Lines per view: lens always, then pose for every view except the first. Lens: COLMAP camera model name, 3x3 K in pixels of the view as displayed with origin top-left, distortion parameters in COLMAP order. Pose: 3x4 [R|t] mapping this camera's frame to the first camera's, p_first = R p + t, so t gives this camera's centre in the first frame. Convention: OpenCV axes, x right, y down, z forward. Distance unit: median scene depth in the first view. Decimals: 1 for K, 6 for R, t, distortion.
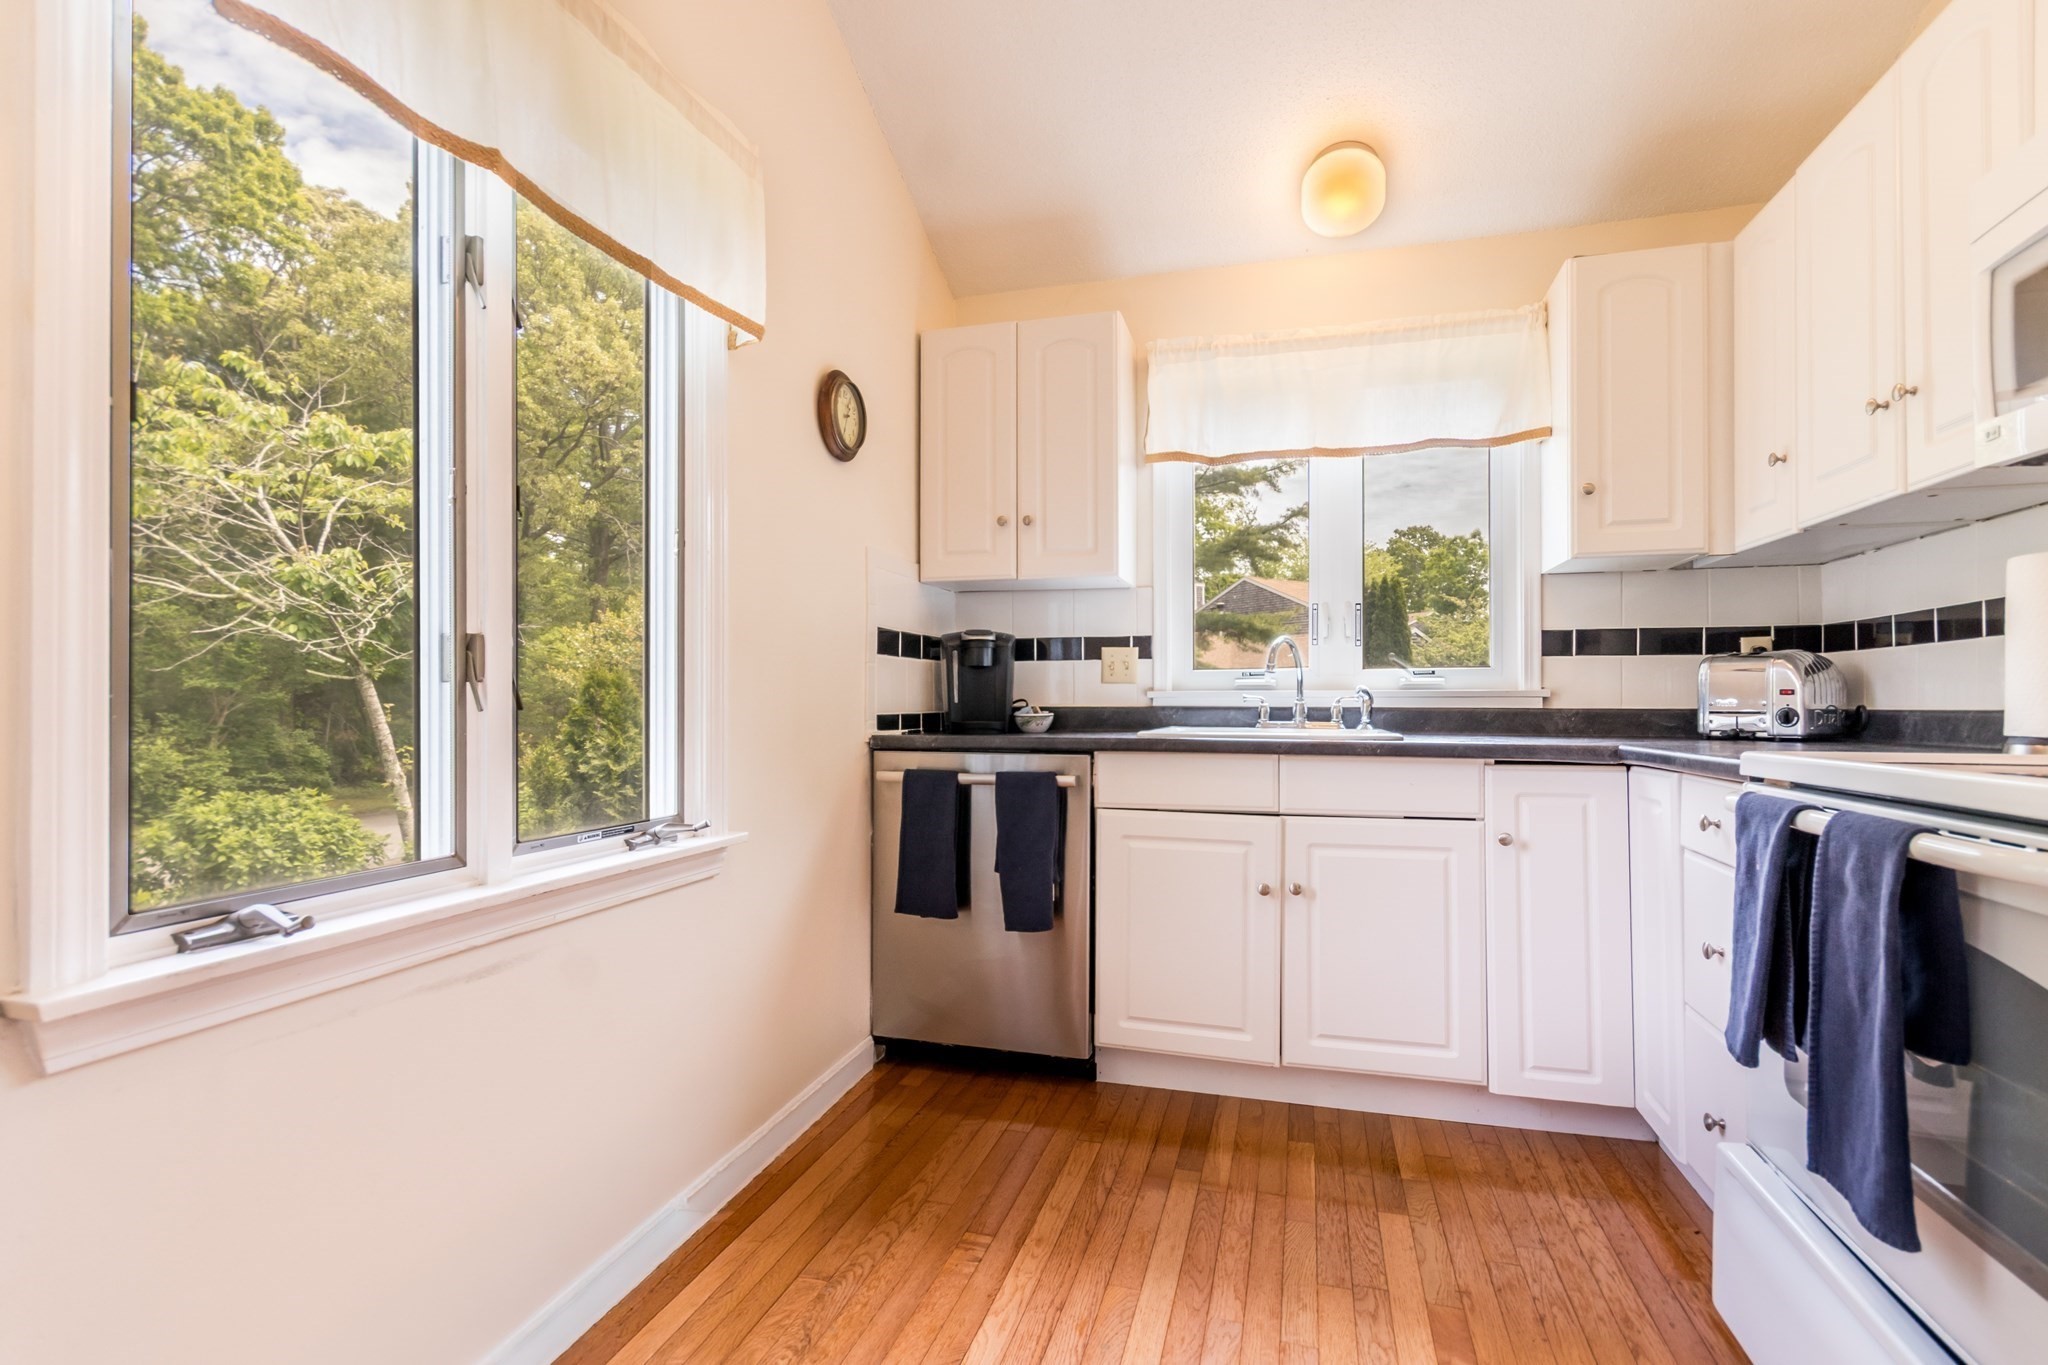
lens RADIAL K [[964.8, 0, 1020.0], [0, 964.8, 678.5], [0, 0, 1]] dist [0.000570, 0.000910]
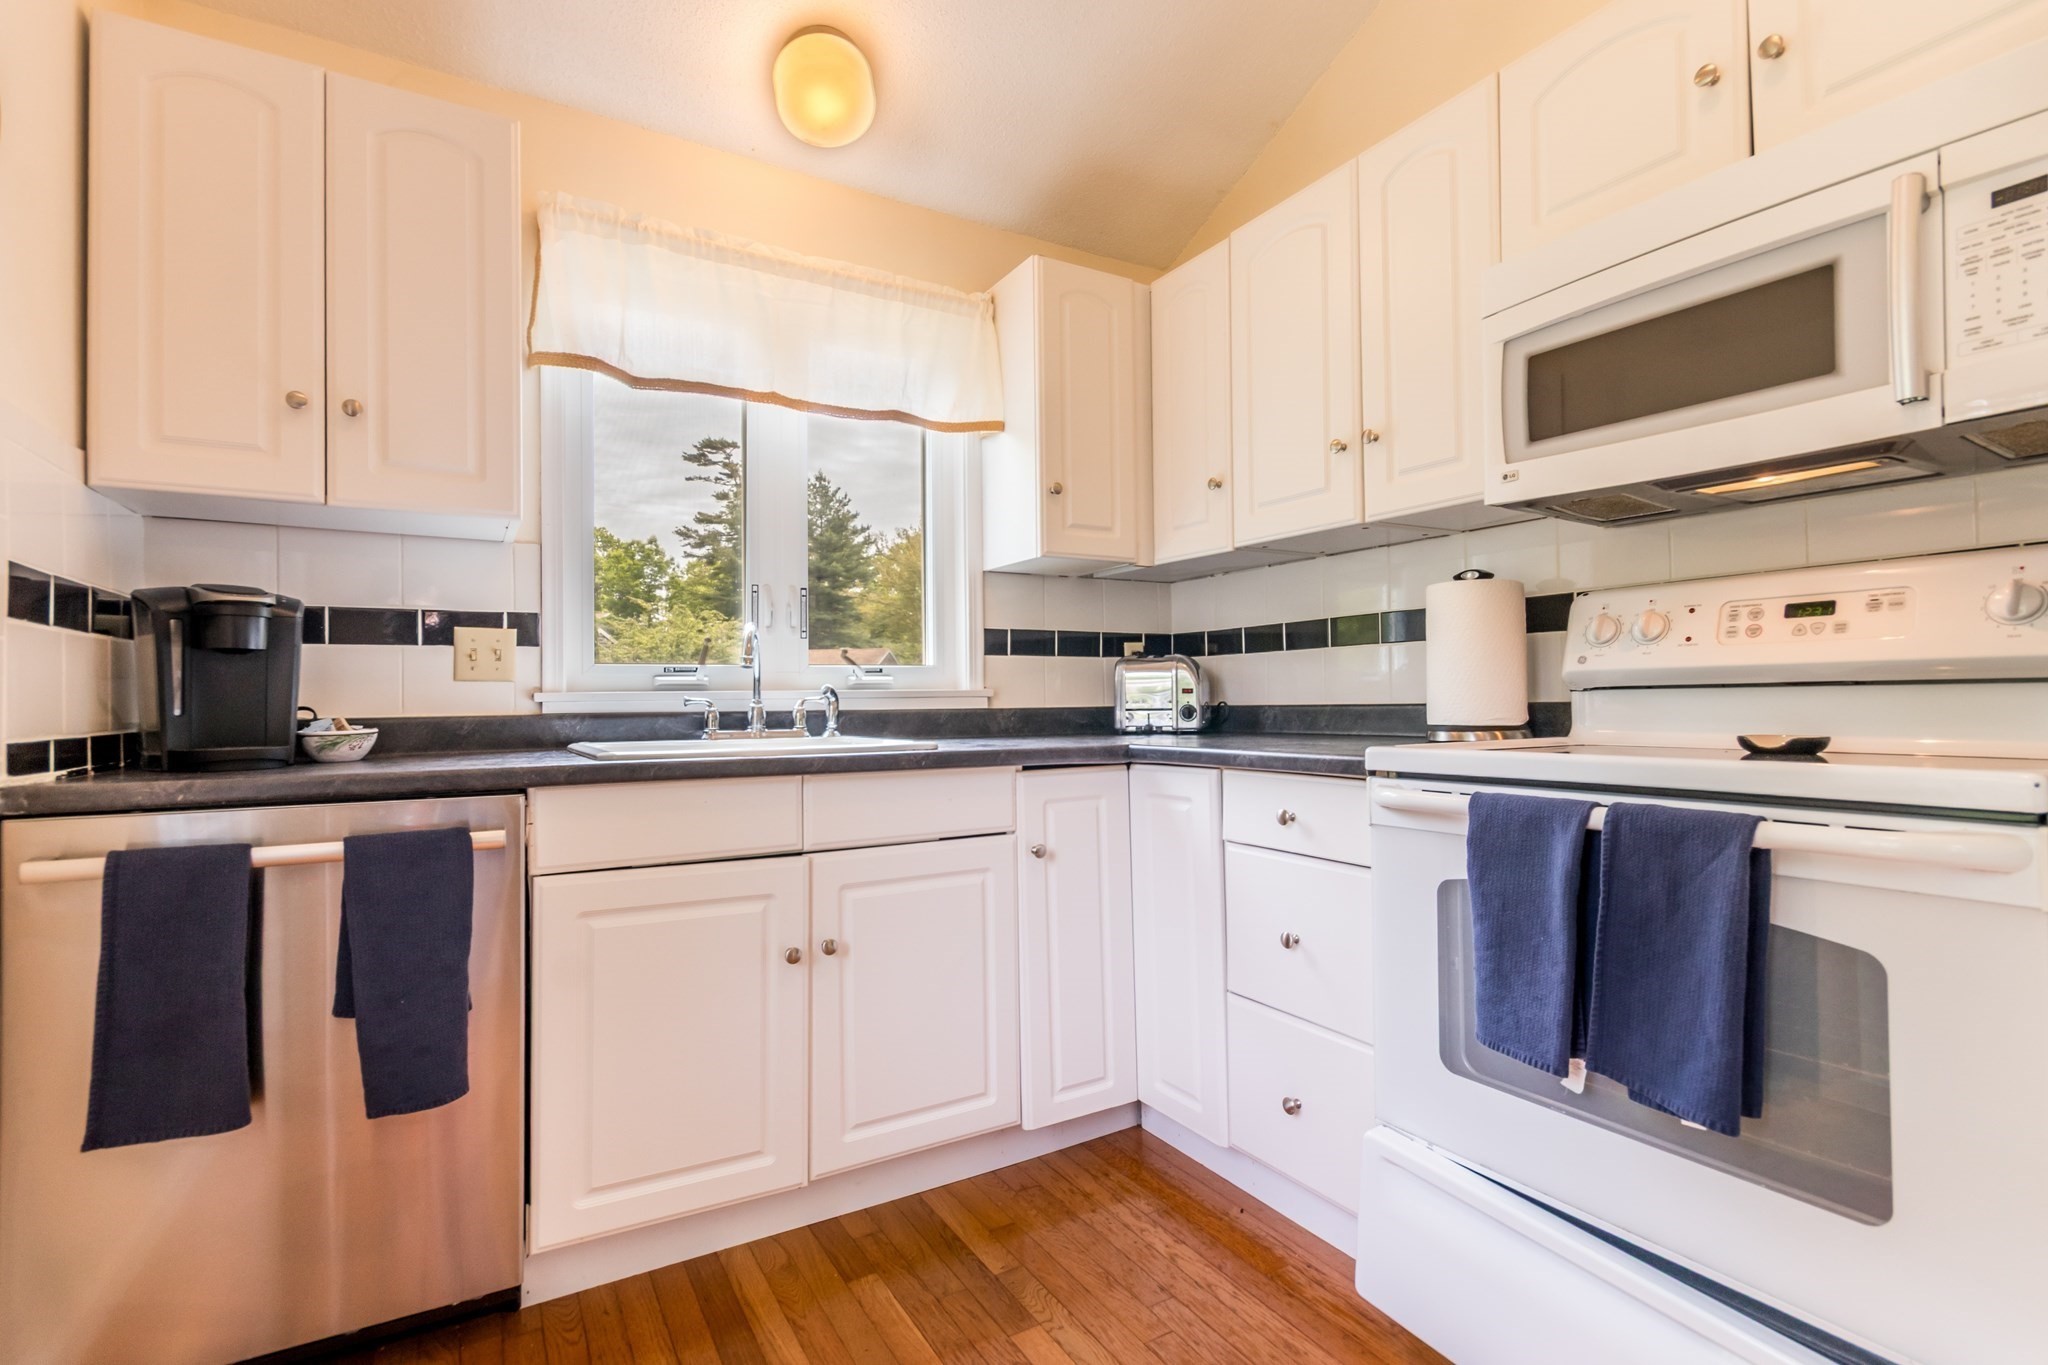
lens RADIAL K [[964.8, 0, 1020.0], [0, 964.8, 678.5], [0, 0, 1]] dist [0.000570, 0.000910]
pose [[0.691087, 0.006681, 0.722741, -0.150535], [-0.005595, 0.999977, -0.003895, 0.004312], [-0.722750, -0.001352, 0.691108, 0.314878]]
